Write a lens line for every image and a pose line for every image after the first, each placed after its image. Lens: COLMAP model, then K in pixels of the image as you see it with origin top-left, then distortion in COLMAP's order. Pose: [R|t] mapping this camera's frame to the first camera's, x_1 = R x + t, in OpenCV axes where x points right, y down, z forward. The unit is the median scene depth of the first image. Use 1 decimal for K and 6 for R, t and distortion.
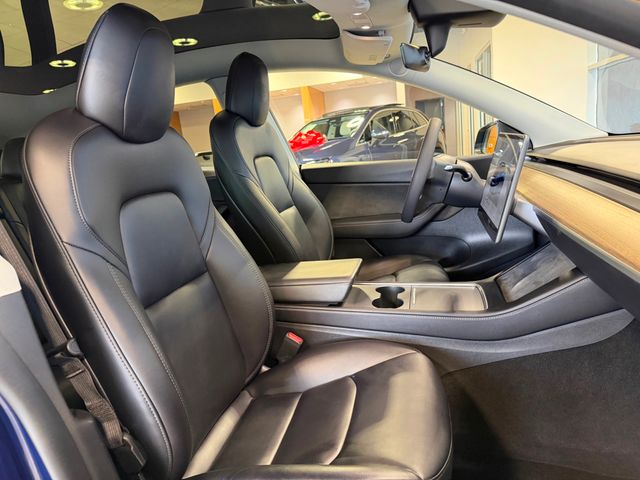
lens RADIAL K [[448.3, 0, 320.0], [0, 448.3, 240.0], [0, 0, 1]] dist [-0.000598, -0.000122]
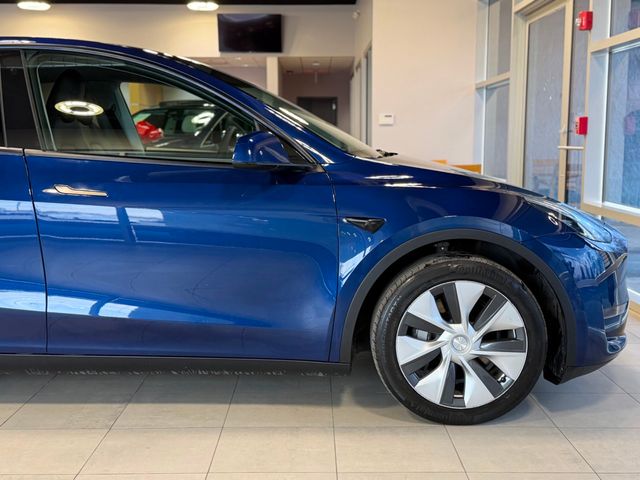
lens RADIAL K [[822.9, 0, 320.0], [0, 822.9, 240.0], [0, 0, 1]] dist [0.175701, -0.004940]
pose [[0.973917, 0.079337, 0.212583, -0.011221], [-0.054995, 0.991481, -0.118075, 0.104499], [-0.220140, 0.103305, 0.969983, -0.411849]]
